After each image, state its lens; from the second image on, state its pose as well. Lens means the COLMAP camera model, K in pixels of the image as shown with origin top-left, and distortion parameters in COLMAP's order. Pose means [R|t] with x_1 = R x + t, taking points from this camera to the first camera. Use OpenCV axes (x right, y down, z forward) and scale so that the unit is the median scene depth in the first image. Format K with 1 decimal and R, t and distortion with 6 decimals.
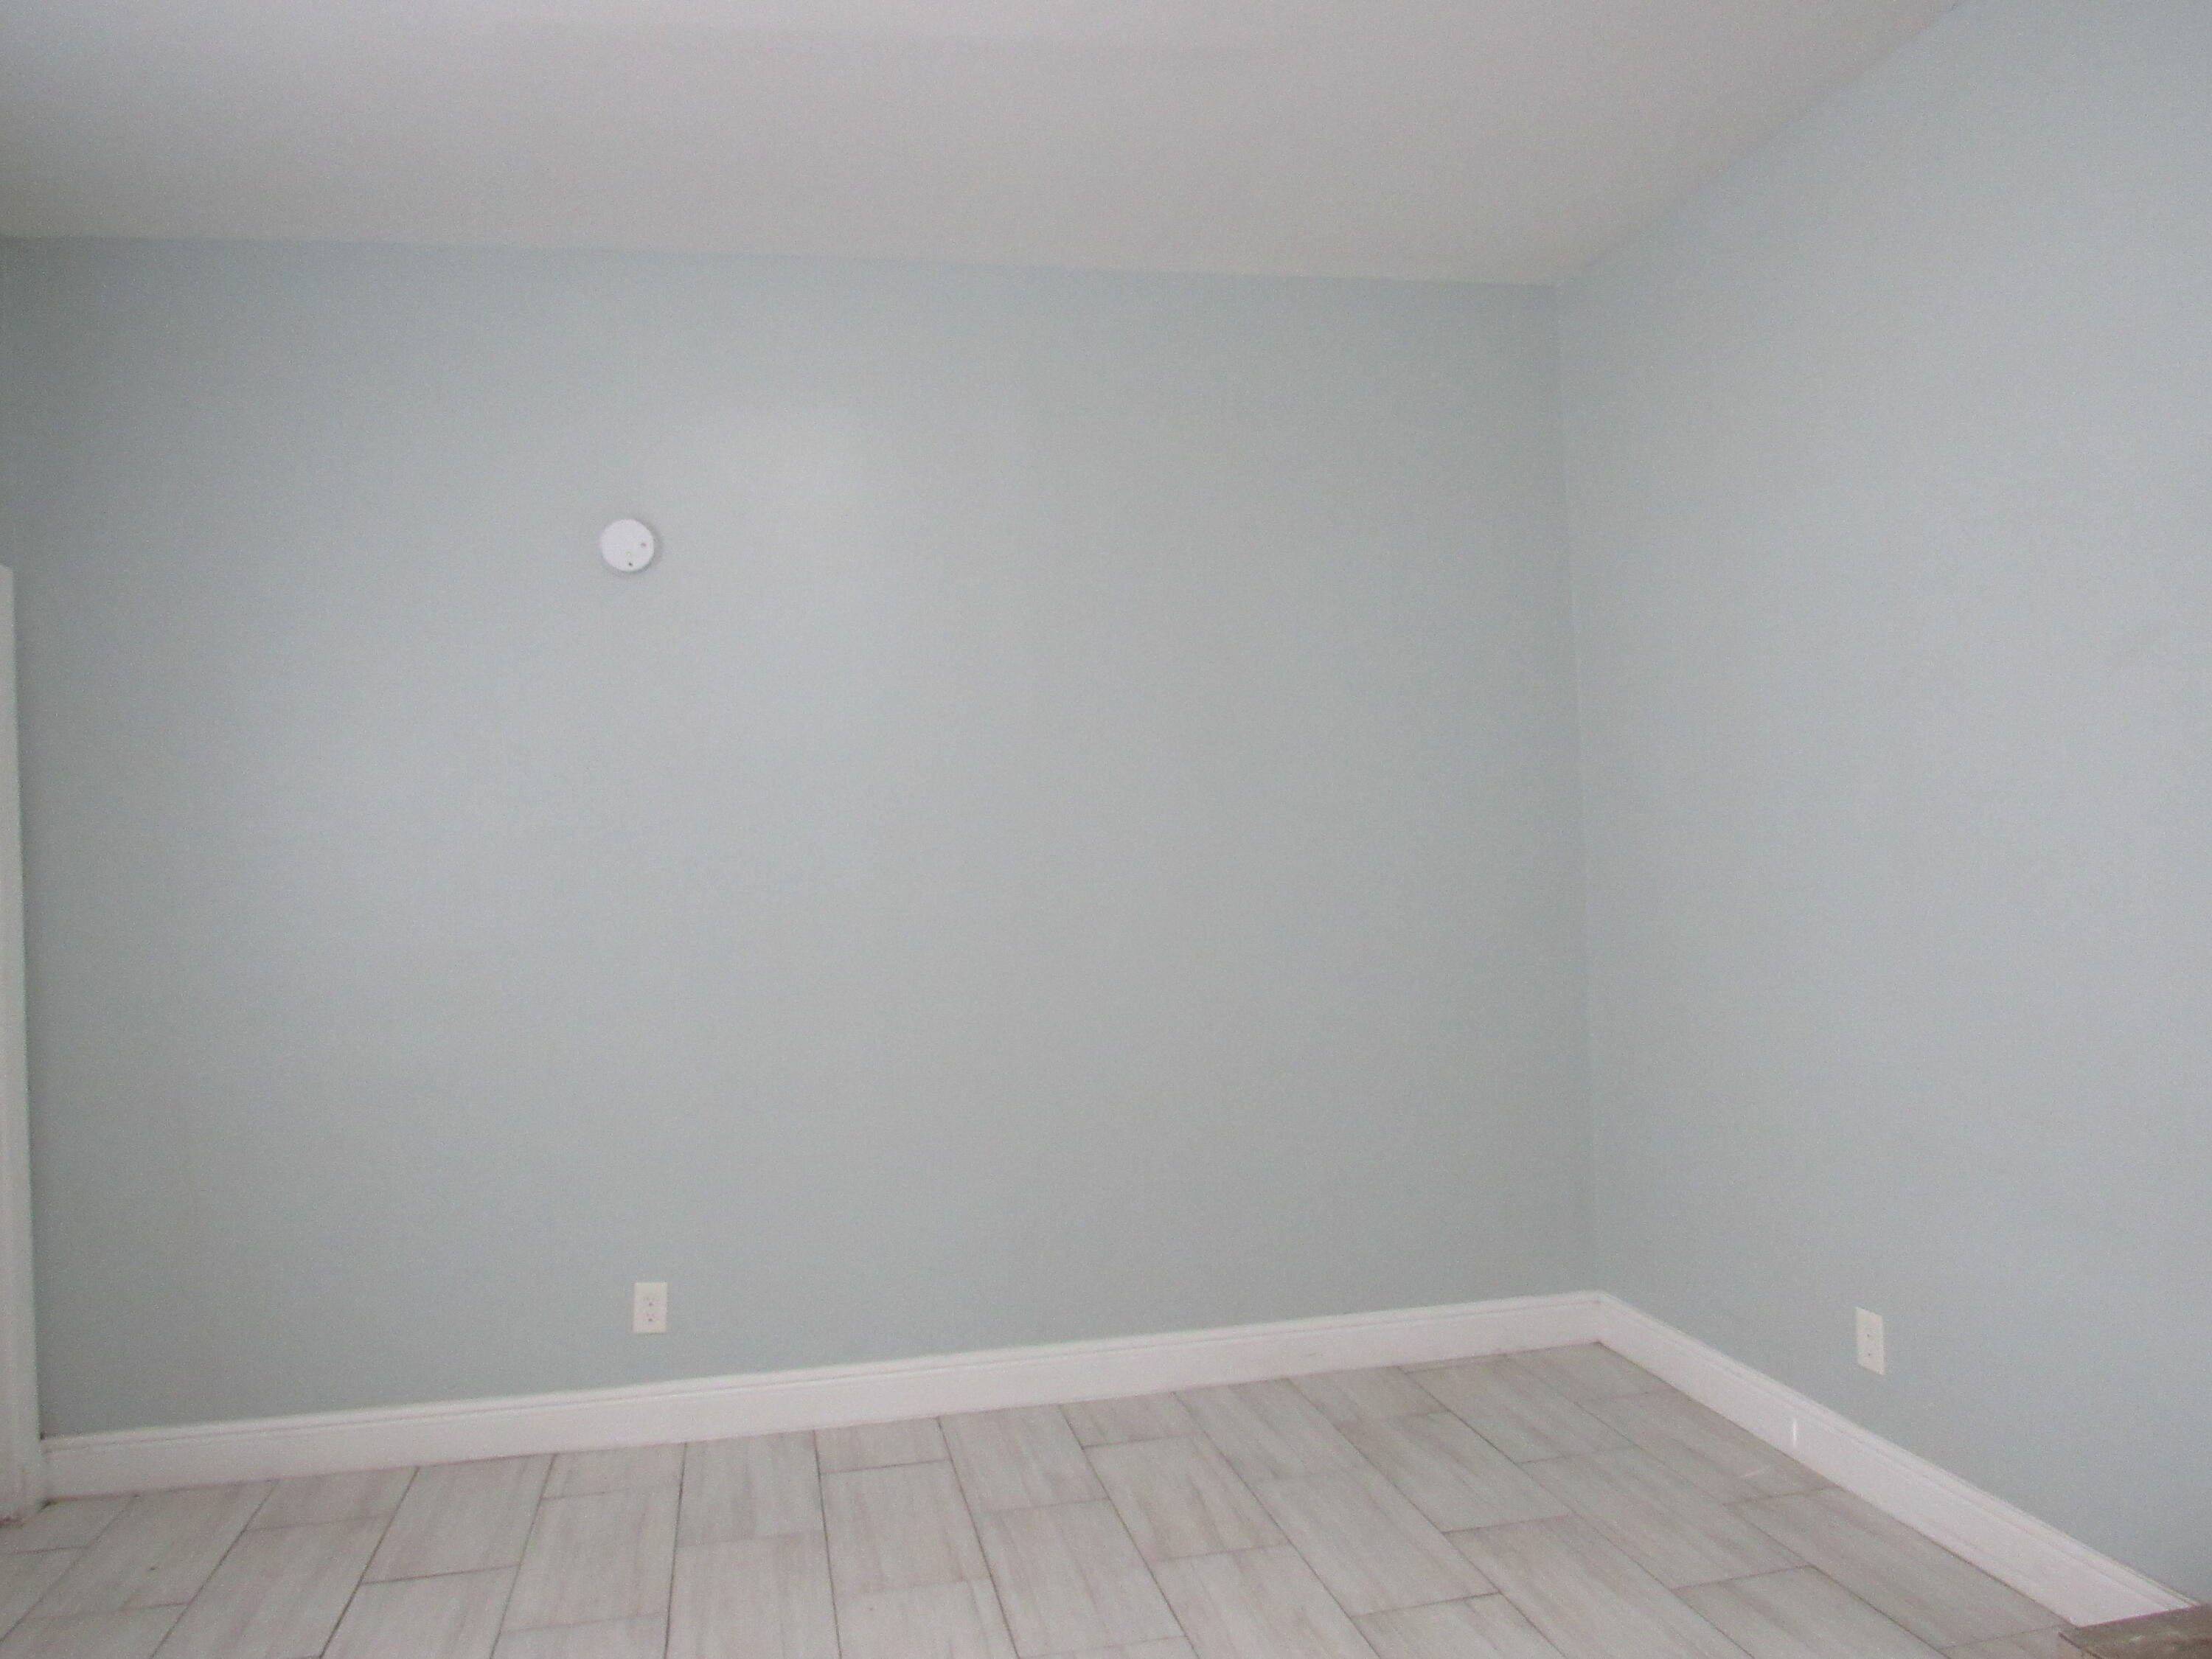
lens RADIAL K [[1577.9, 0, 1103.2], [0, 1577.9, 834.3], [0, 0, 1]] dist [-0.021788, 0.000792]
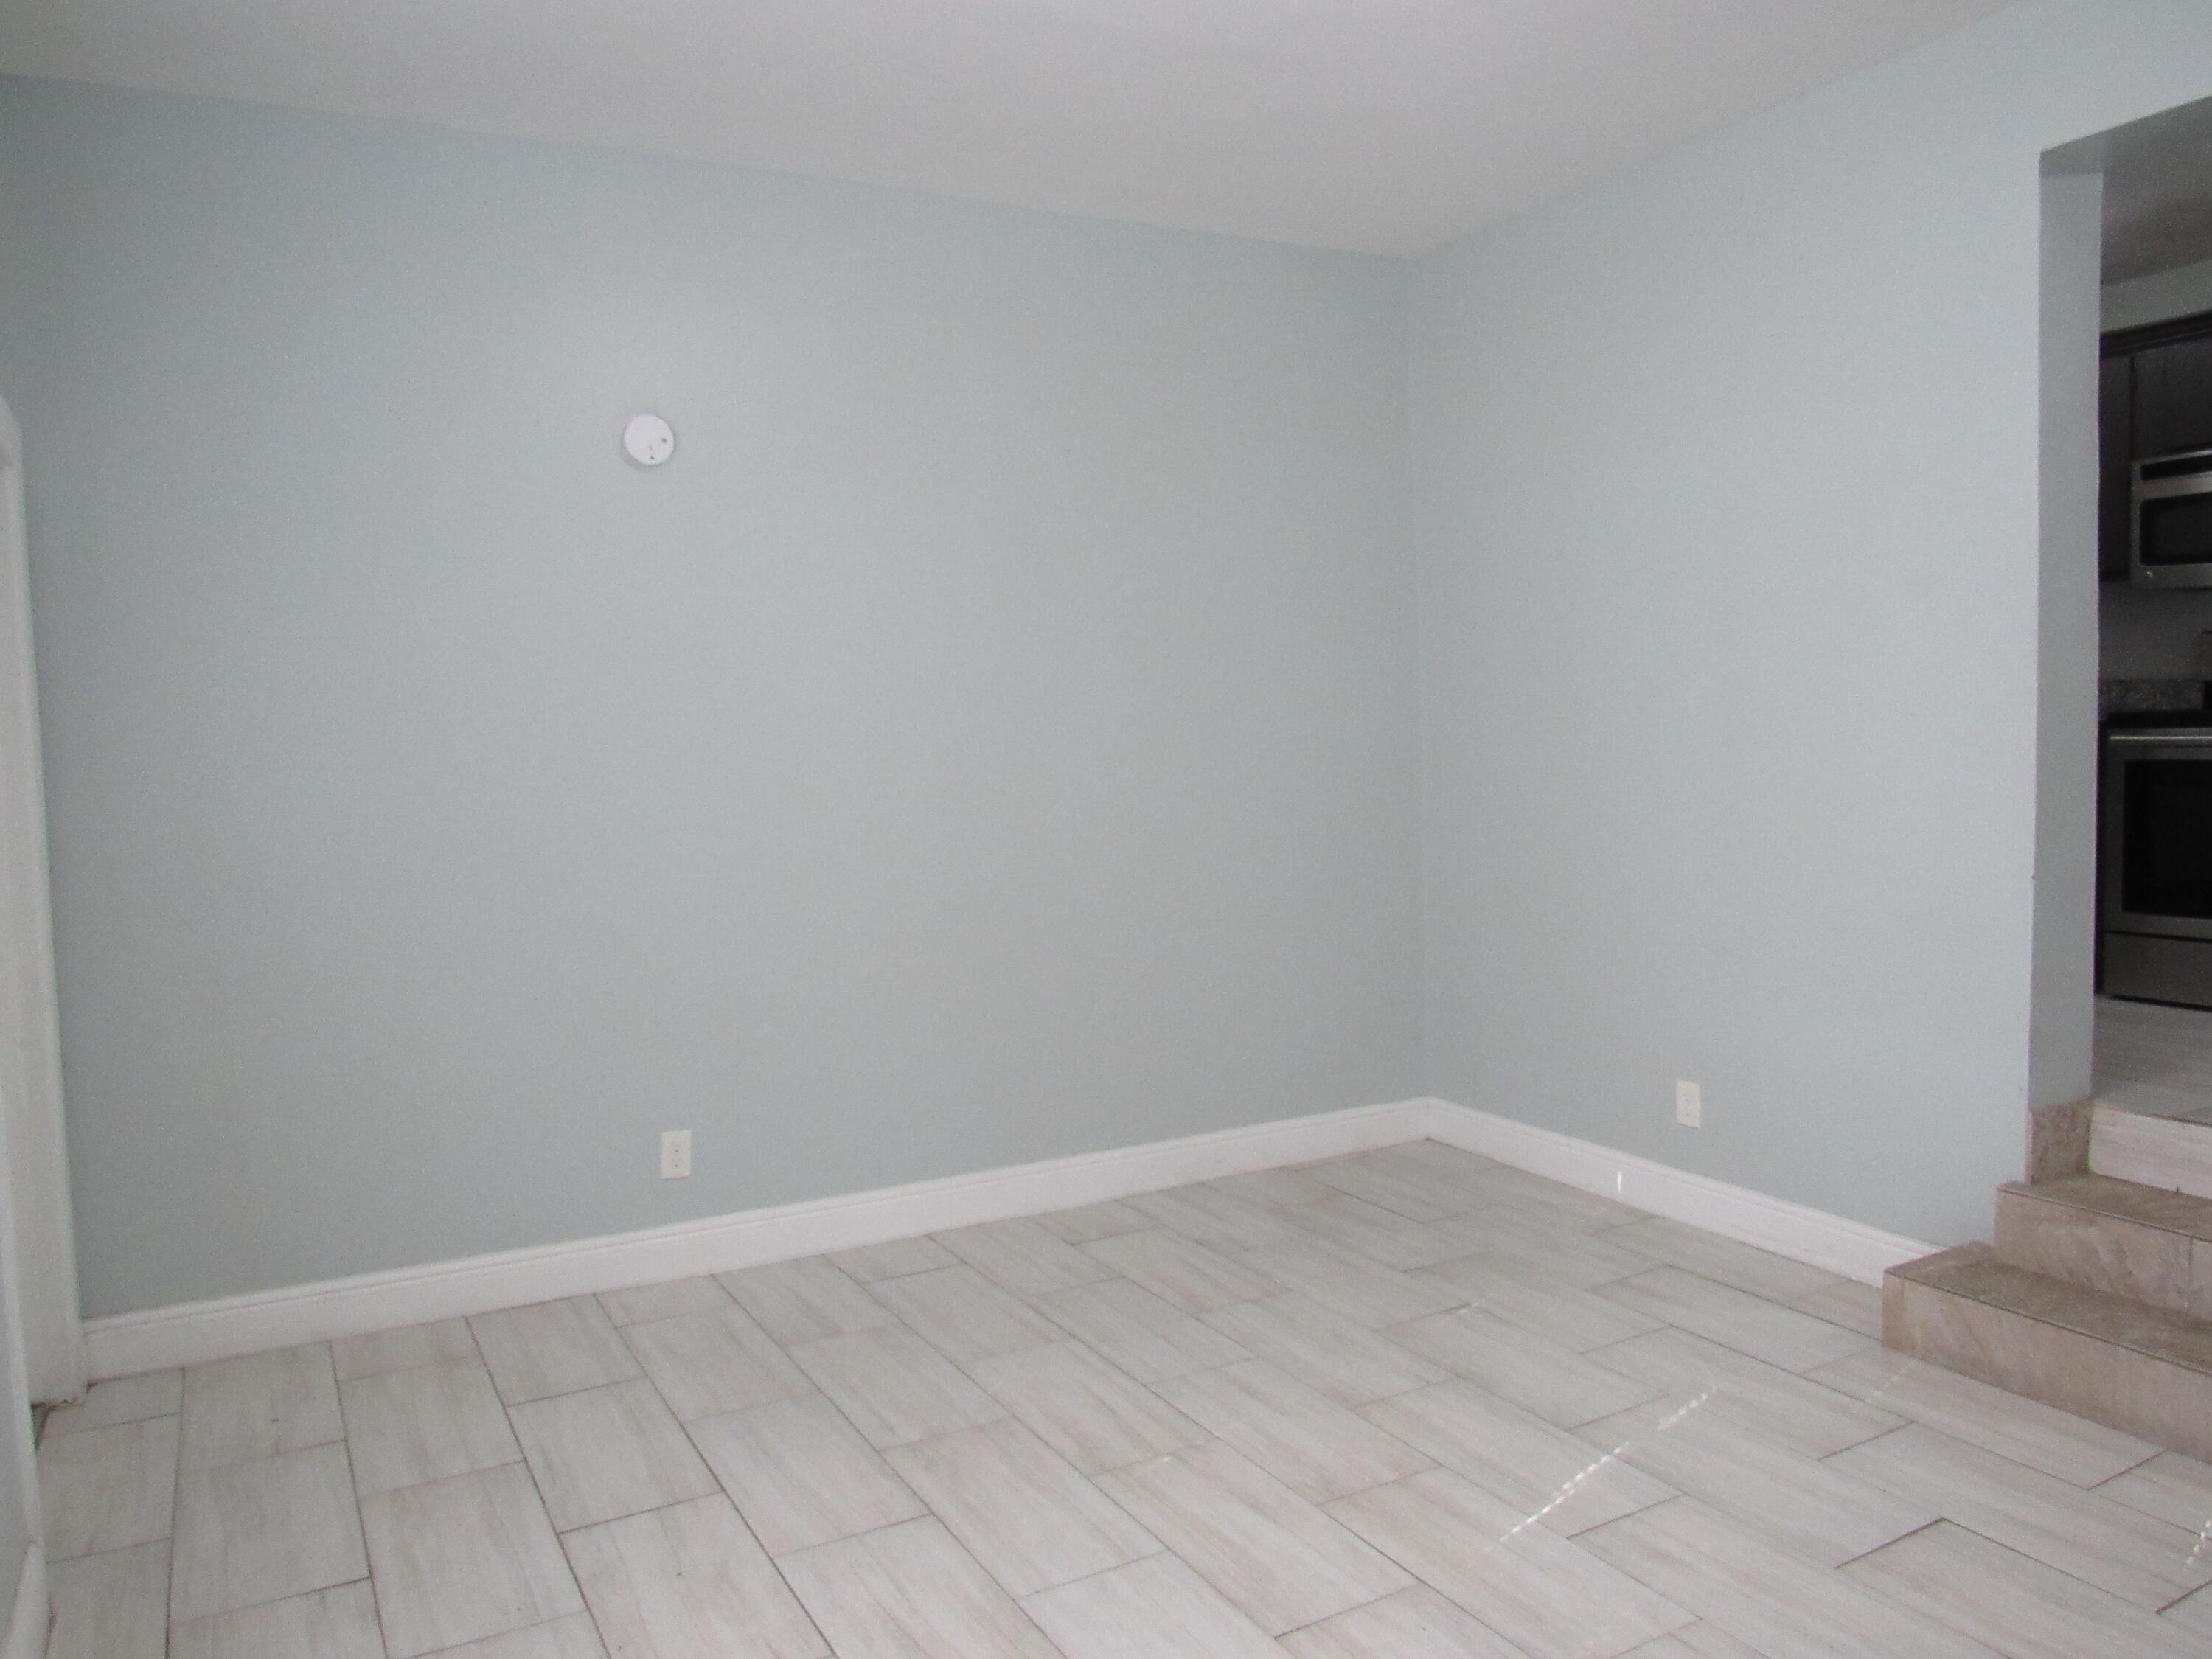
lens RADIAL K [[1577.9, 0, 1112.8], [0, 1577.9, 828.7], [0, 0, 1]] dist [-0.021788, 0.000792]
pose [[0.958695, -0.011047, 0.284222, -0.324867], [-0.006034, 0.998231, 0.059153, 0.012453], [-0.284372, -0.058425, 0.956932, -0.114877]]
